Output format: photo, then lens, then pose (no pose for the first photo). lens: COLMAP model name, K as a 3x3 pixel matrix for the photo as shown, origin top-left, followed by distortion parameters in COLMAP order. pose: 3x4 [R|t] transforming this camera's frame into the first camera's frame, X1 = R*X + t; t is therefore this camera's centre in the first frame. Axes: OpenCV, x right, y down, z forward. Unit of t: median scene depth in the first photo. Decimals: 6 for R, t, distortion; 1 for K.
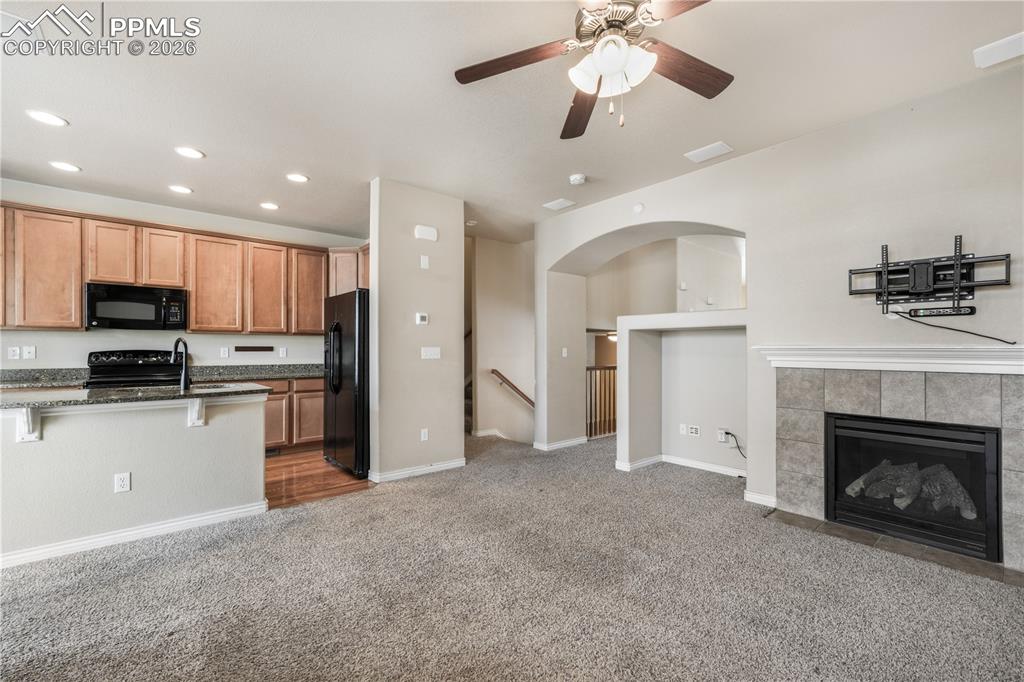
lens RADIAL K [[437.5, 0, 509.2], [0, 437.5, 348.4], [0, 0, 1]] dist [0.002950, 0.000866]
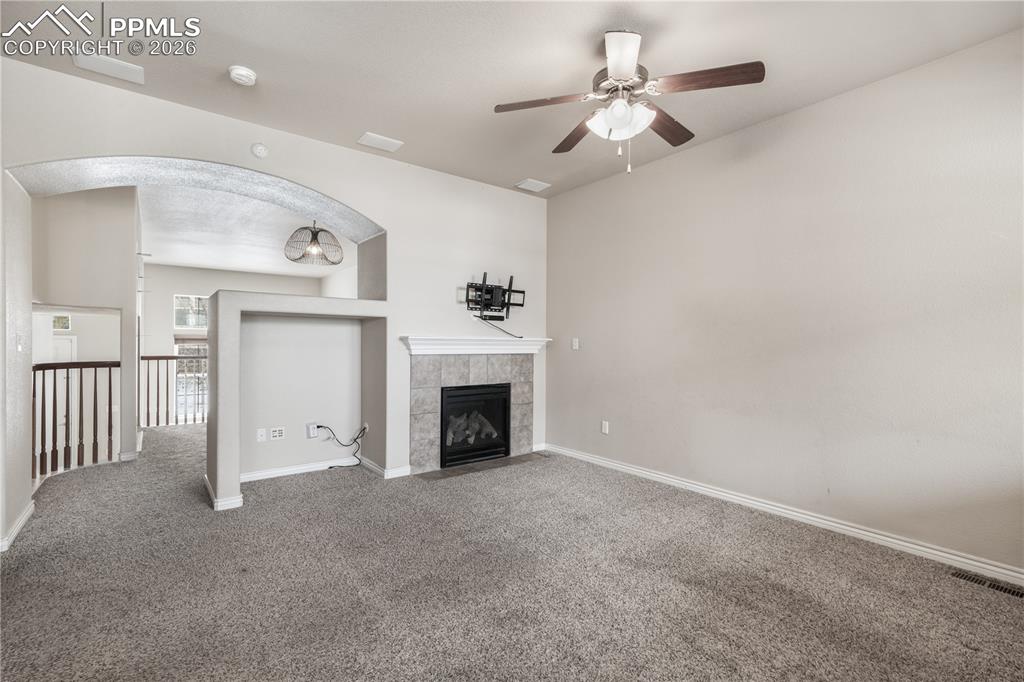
lens RADIAL K [[461.8, 0, 507.9], [0, 461.8, 344.9], [0, 0, 1]] dist [0.008453, 0.000866]
pose [[0.053879, -0.006718, 0.998525, -0.470468], [-0.009700, 0.999927, 0.007251, 0.003667], [-0.998500, -0.010077, 0.053810, 0.518165]]
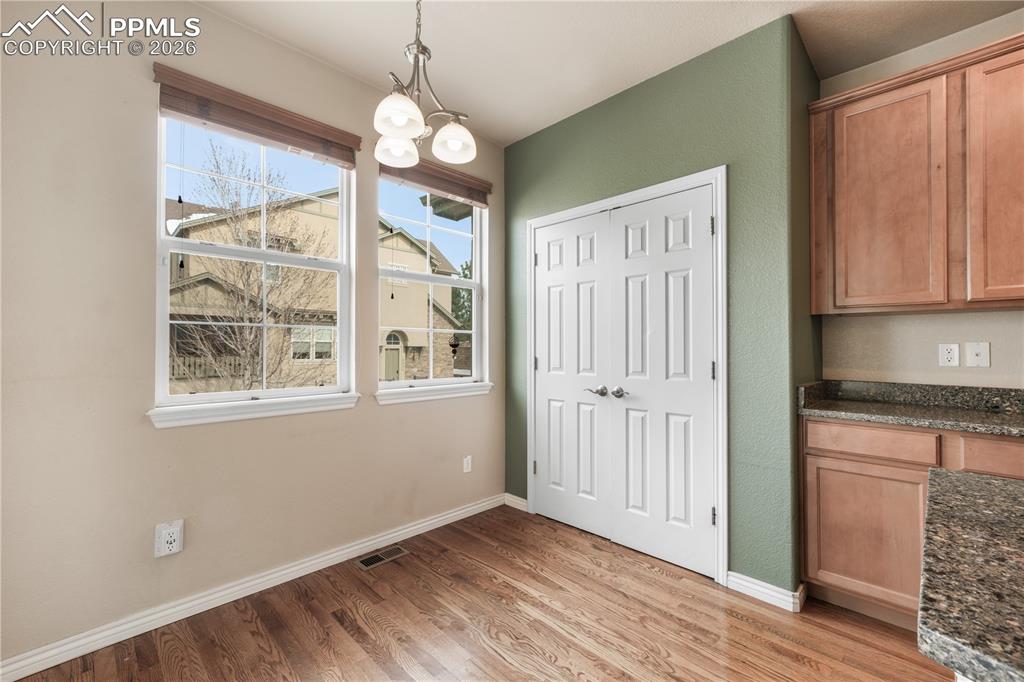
lens RADIAL K [[428.0, 0, 510.2], [0, 428.0, 342.7], [0, 0, 1]] dist [-0.000545, 0.000476]
pose [[0.076047, -0.010727, -0.997047, -0.601879], [-0.003388, 0.999934, -0.011016, 0.002917], [0.997098, 0.004215, 0.076006, 0.395244]]
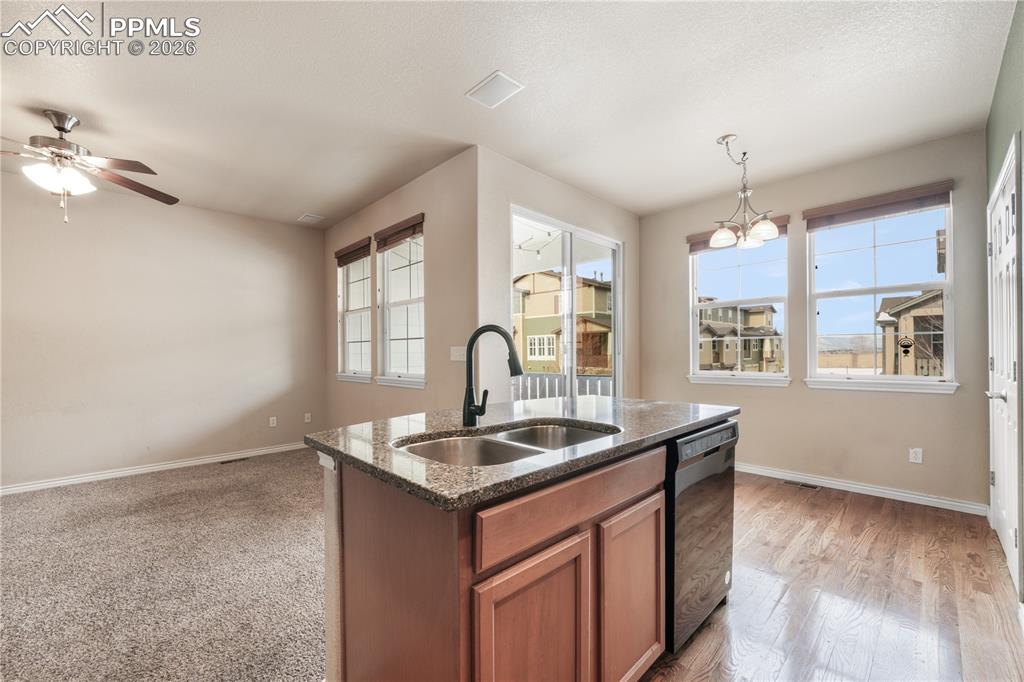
lens RADIAL K [[414.7, 0, 499.9], [0, 414.7, 353.2], [0, 0, 1]] dist [-0.009116, 0.000172]
pose [[-0.998818, 0.009320, -0.047713, -0.537220], [0.009277, 0.999956, 0.001109, 0.005338], [0.047721, 0.000665, -0.998860, 1.076526]]
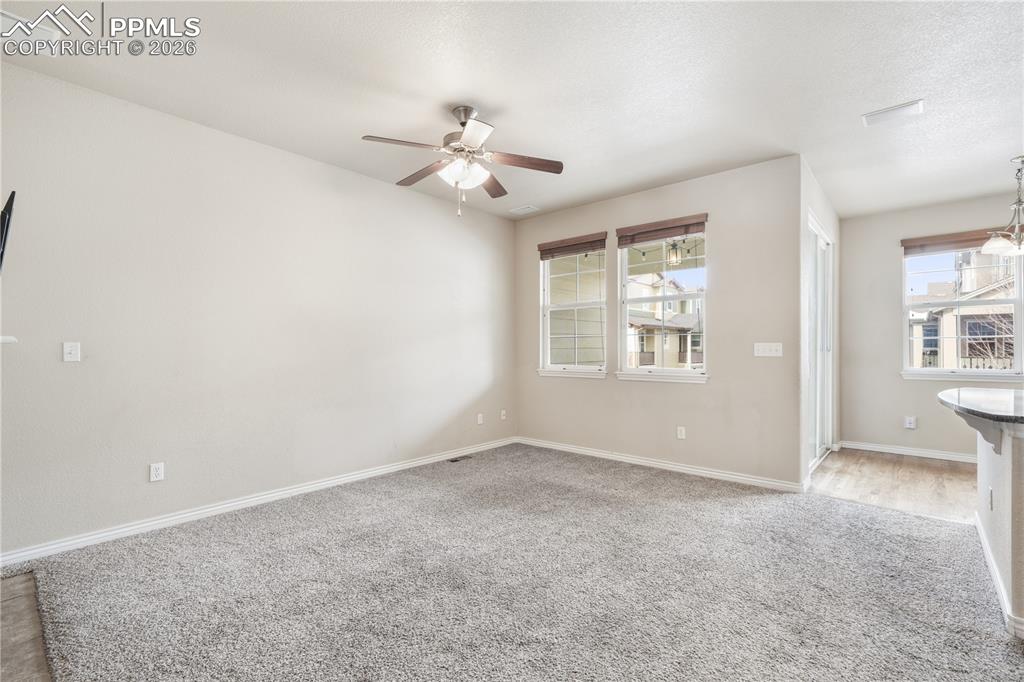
lens RADIAL K [[461.8, 0, 507.9], [0, 461.8, 344.9], [0, 0, 1]] dist [0.008453, 0.000866]
pose [[-0.990744, 0.000069, -0.135747, 0.131120], [0.001223, 0.999964, -0.008413, 0.004438], [0.135741, -0.008501, -0.990708, 1.135221]]
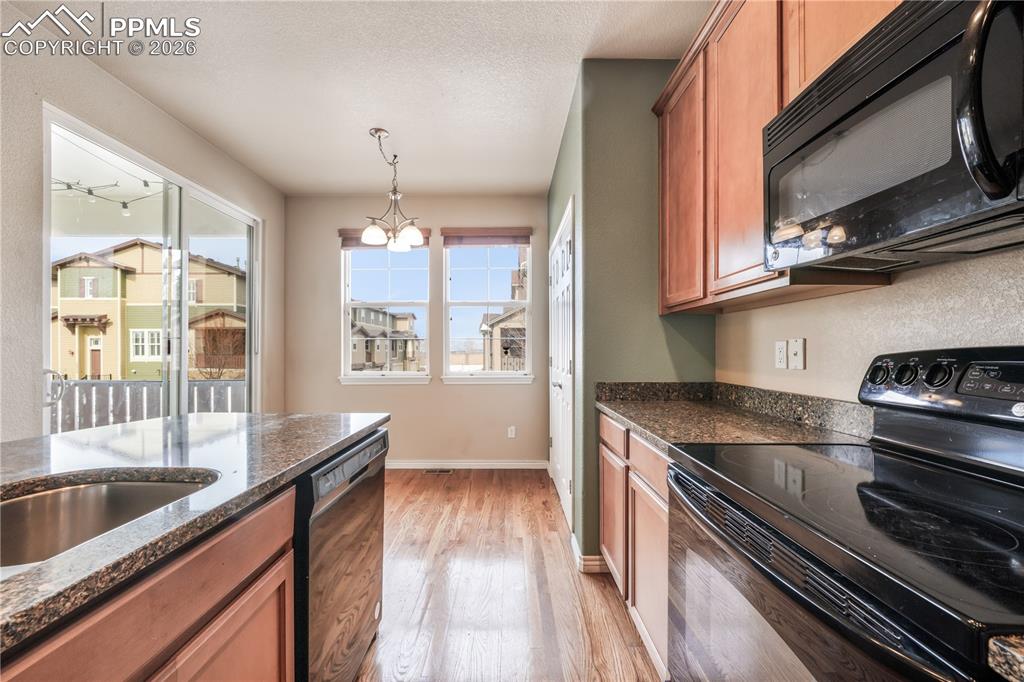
lens RADIAL K [[403.0, 0, 509.5], [0, 403.0, 351.9], [0, 0, 1]] dist [-0.002539, -0.000030]
pose [[-0.648469, 0.003889, -0.761231, -0.592768], [0.002390, 0.999992, 0.003073, 0.005436], [0.761238, 0.000174, -0.648473, 0.987105]]
